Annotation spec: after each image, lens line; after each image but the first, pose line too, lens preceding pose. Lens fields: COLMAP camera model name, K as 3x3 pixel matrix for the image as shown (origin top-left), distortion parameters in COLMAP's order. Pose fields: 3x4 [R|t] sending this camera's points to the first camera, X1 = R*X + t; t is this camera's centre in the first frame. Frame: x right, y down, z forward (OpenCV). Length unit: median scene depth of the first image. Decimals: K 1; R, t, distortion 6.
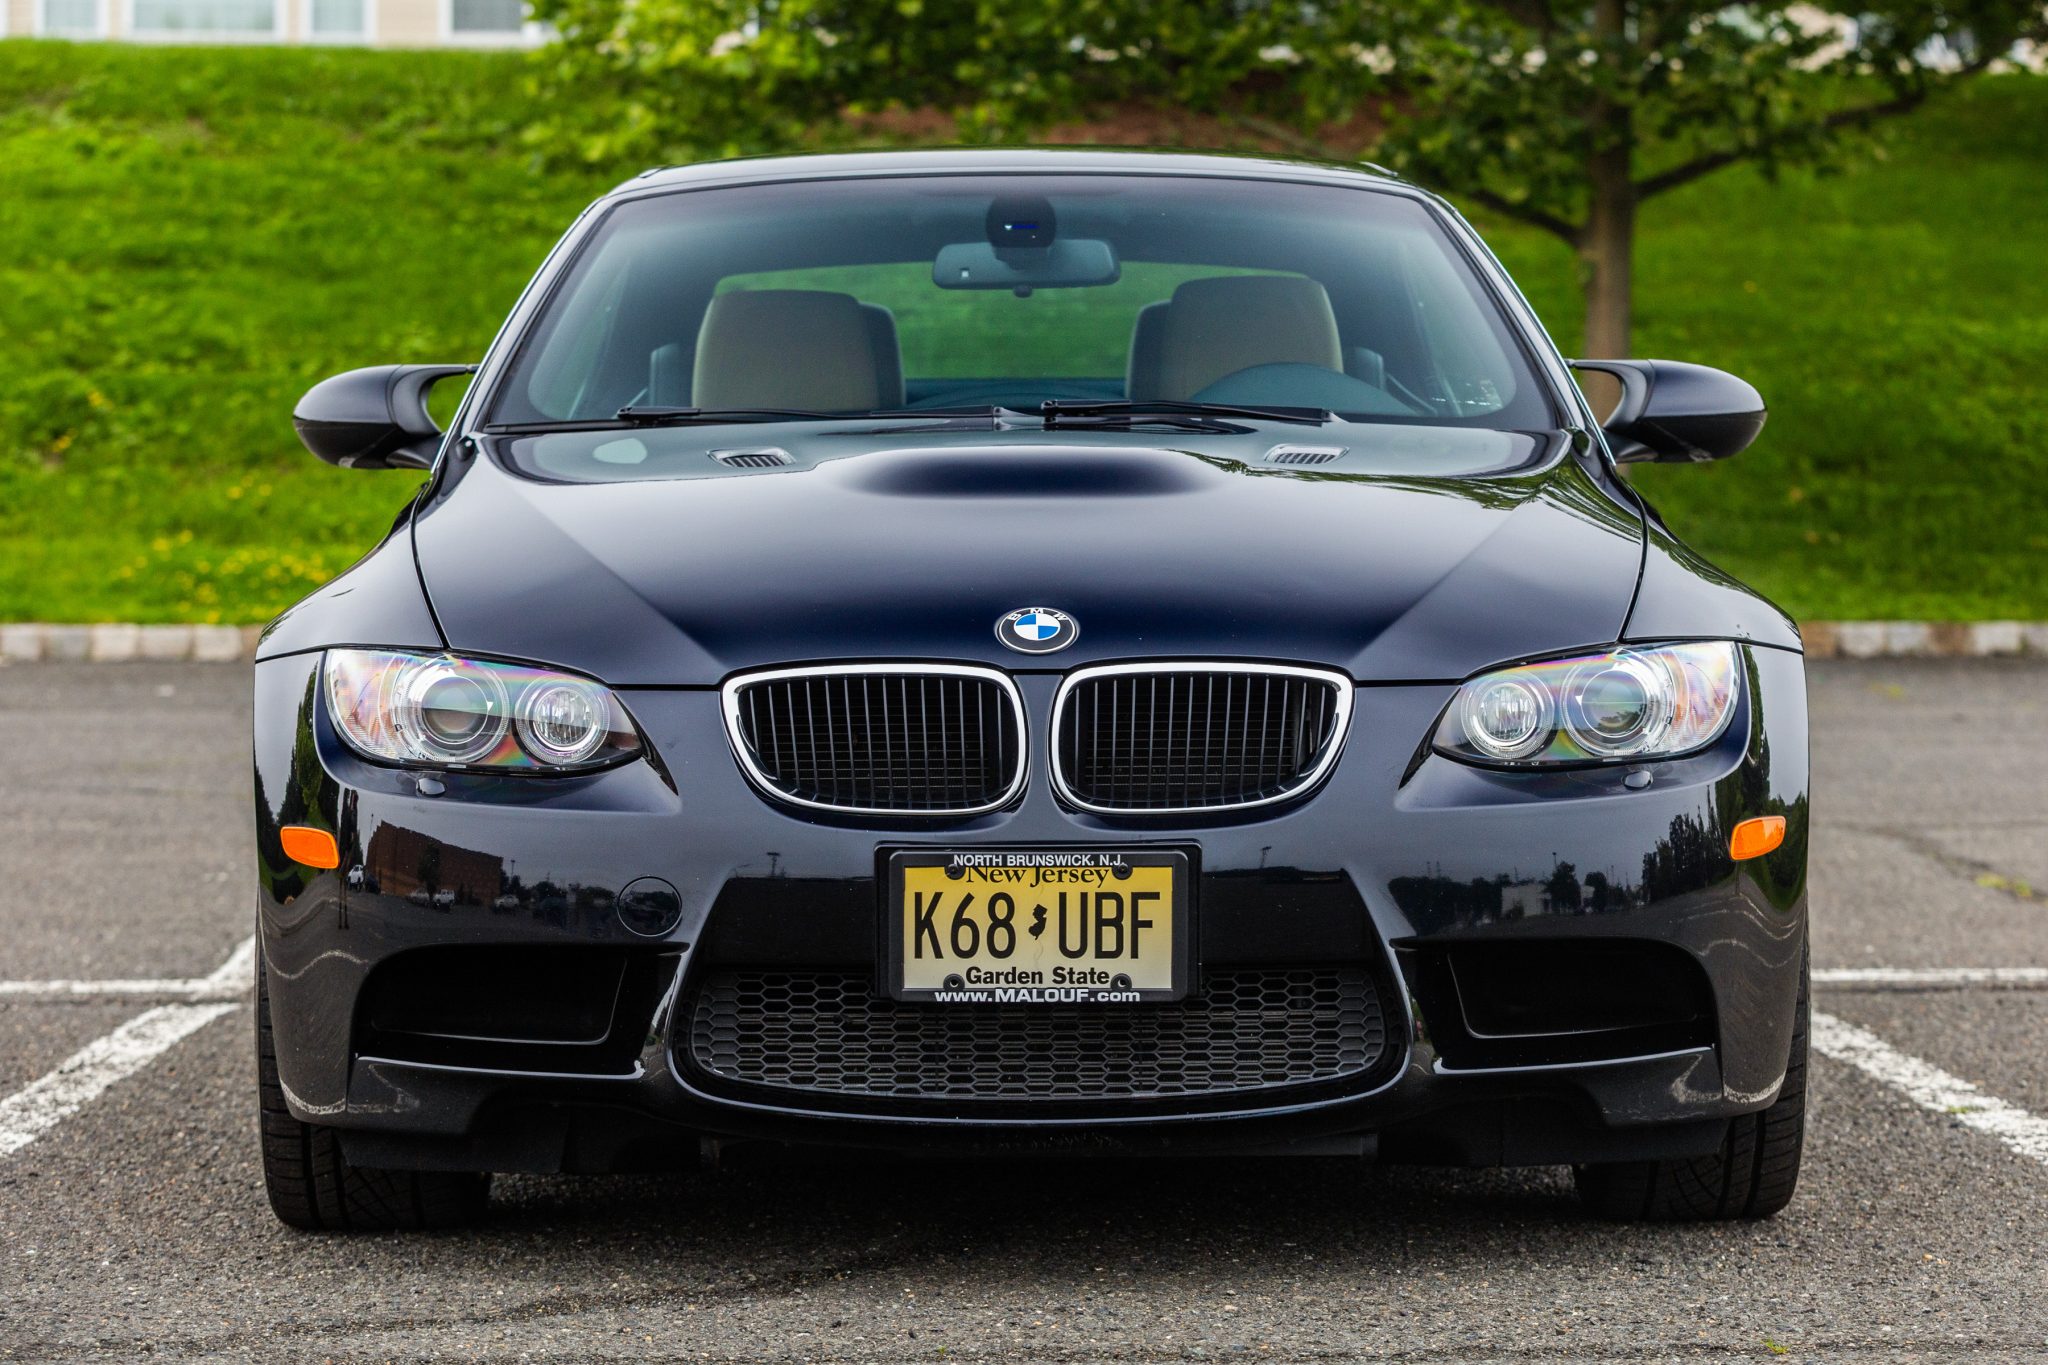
lens RADIAL K [[6263.0, 0, 1024.0], [0, 6263.0, 682.5], [0, 0, 1]] dist [0.015306, -2.033856]
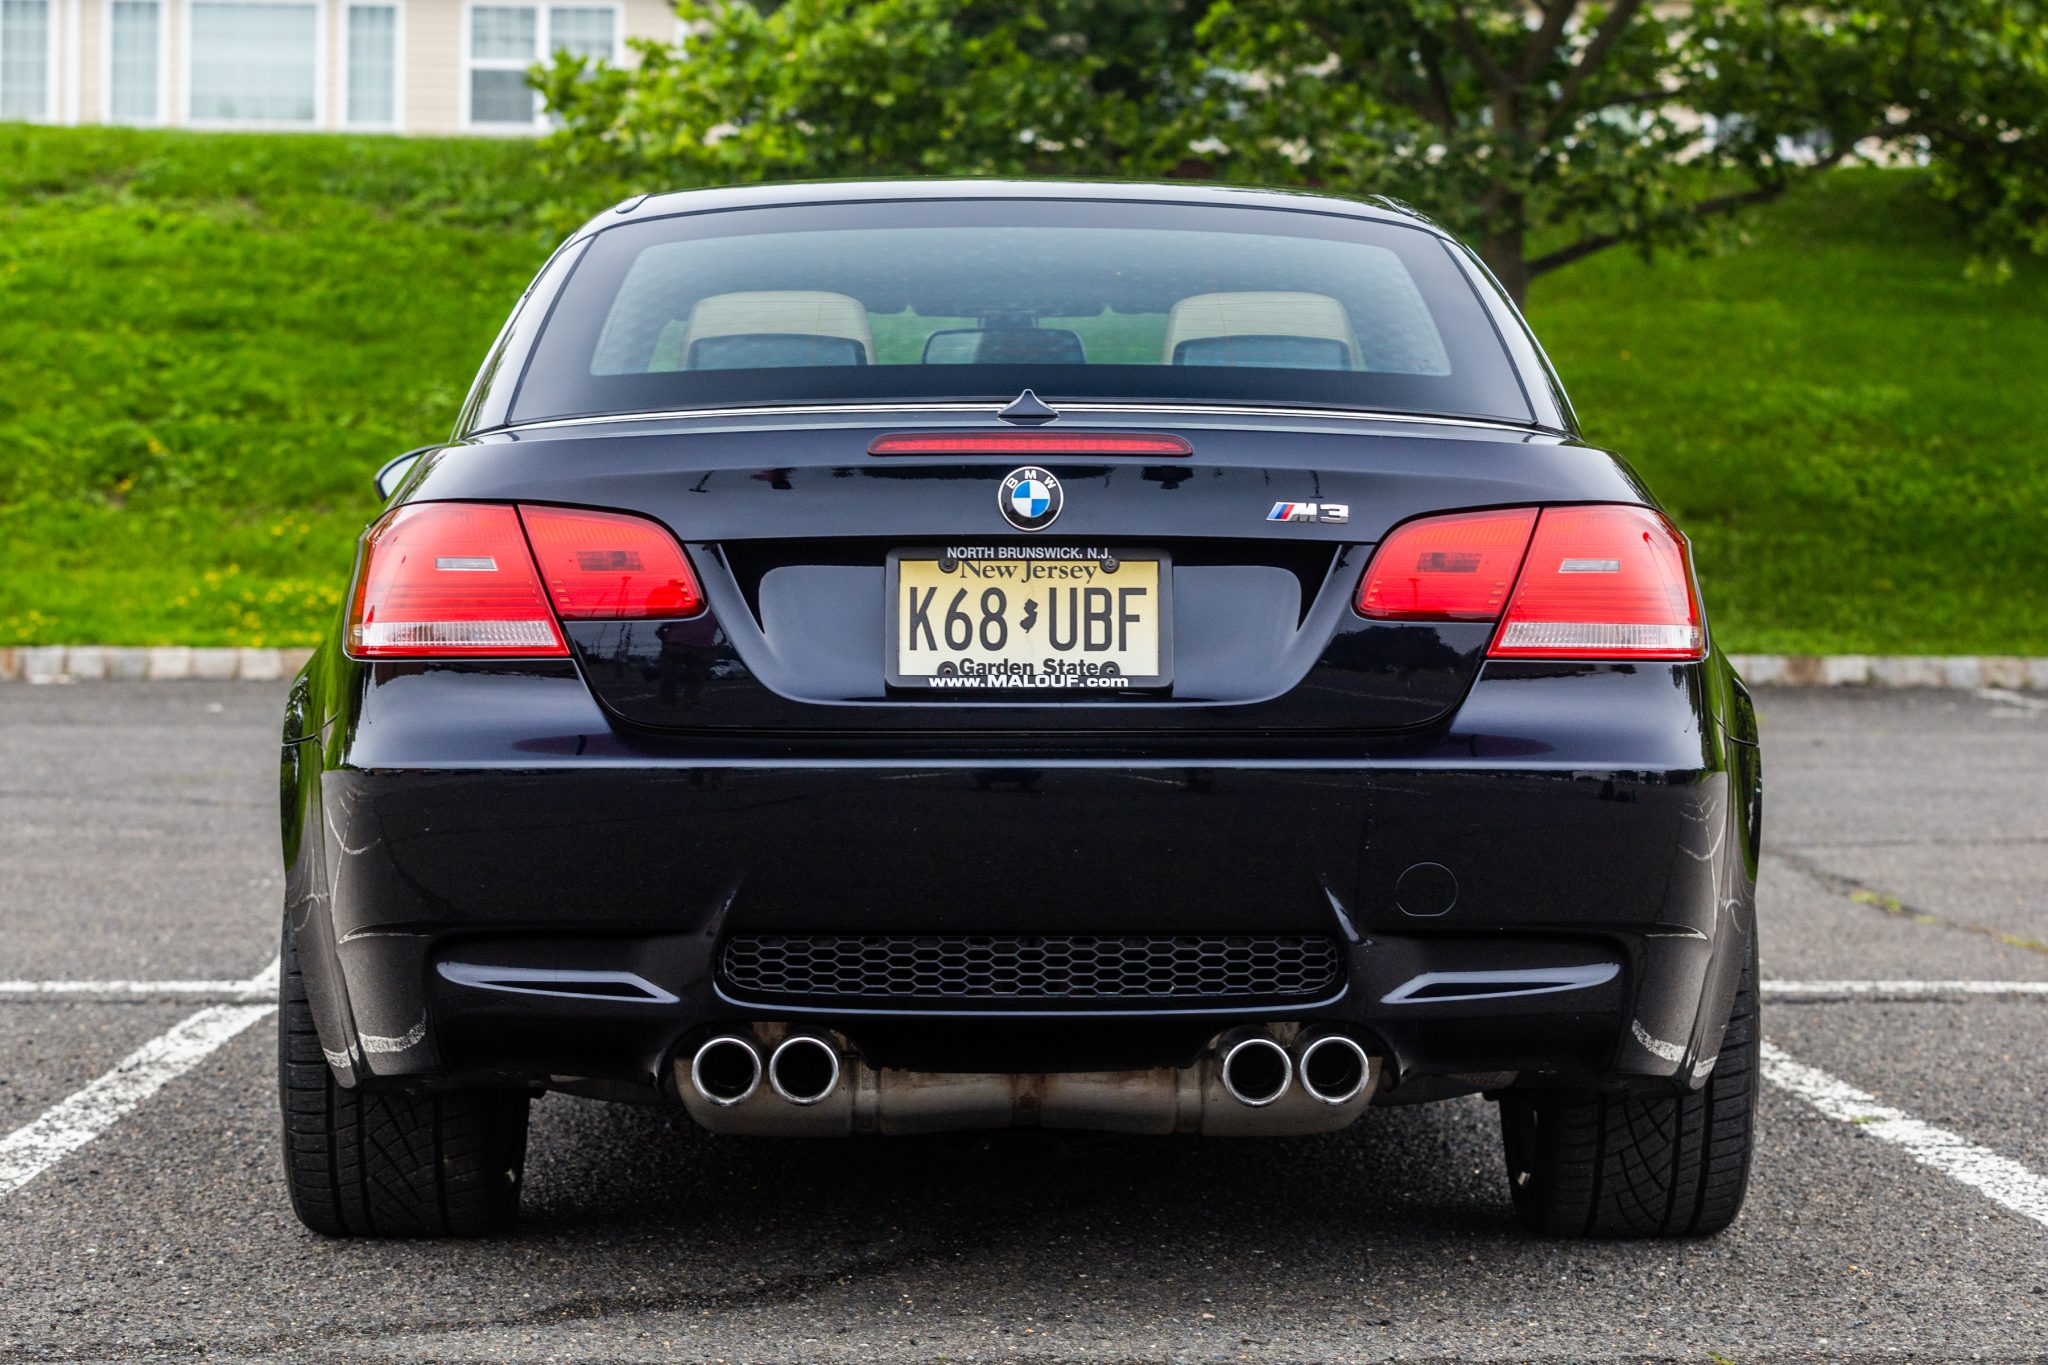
lens RADIAL K [[6128.2, 0, 969.2], [0, 6128.2, 688.3], [0, 0, 1]] dist [-0.047653, -1.513077]
pose [[0.999850, 0.006938, -0.015841, 0.015681], [-0.007120, 0.999909, -0.011488, 0.009698], [0.015760, 0.011599, 0.999809, -0.096154]]
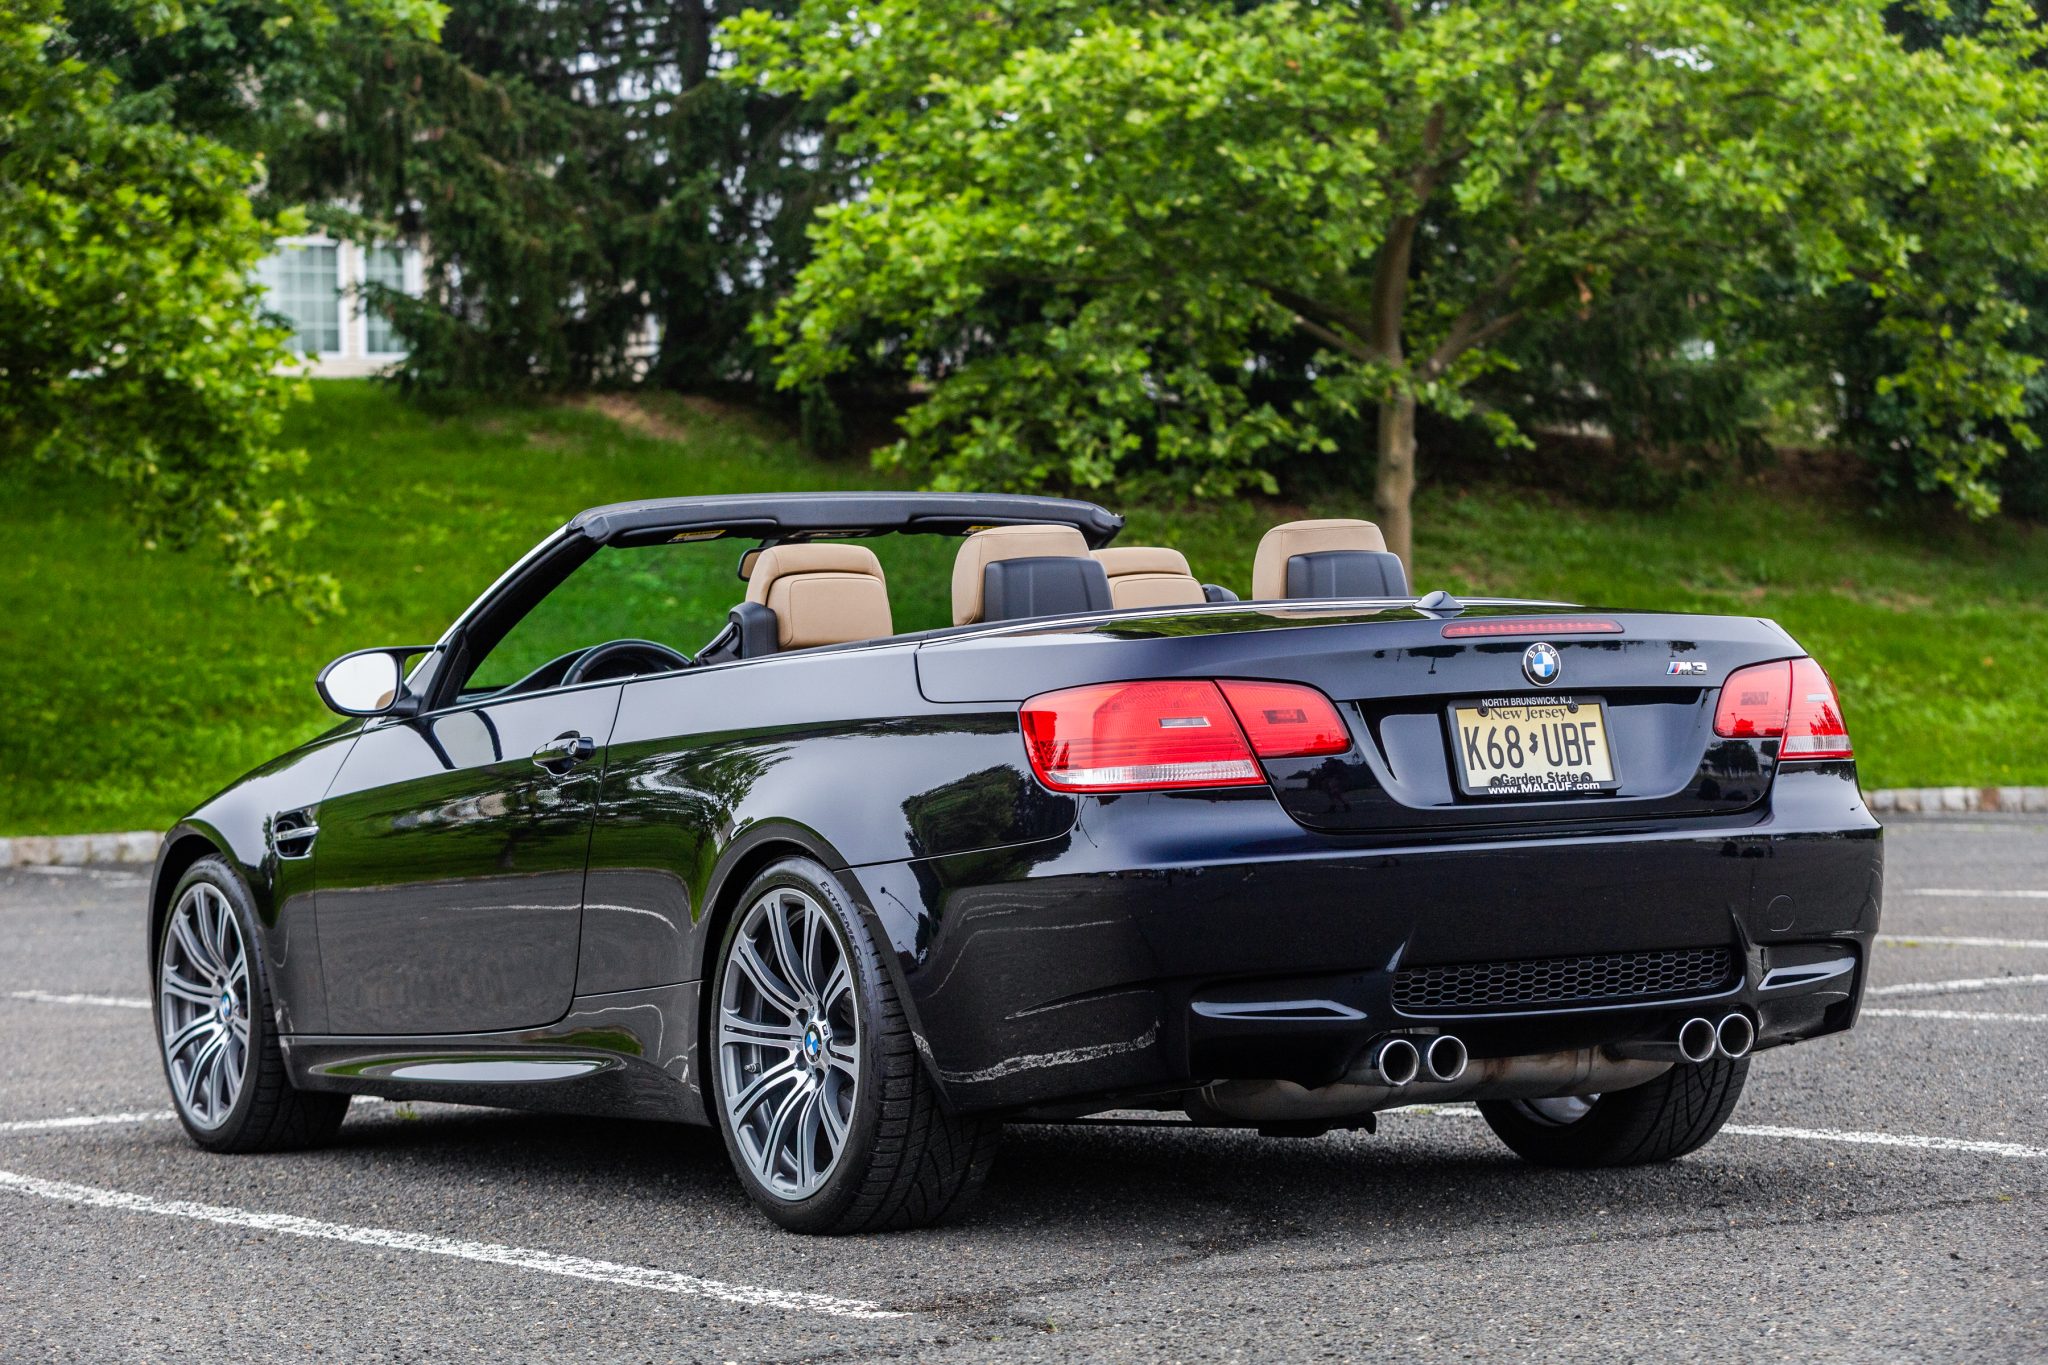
lens RADIAL K [[6128.2, 0, 969.2], [0, 6128.2, 688.3], [0, 0, 1]] dist [-0.047653, -1.513077]
pose [[0.875438, -0.024669, 0.482701, -0.612959], [0.048106, 0.998185, -0.036233, 0.017420], [-0.480931, 0.054940, 0.875036, -0.268326]]
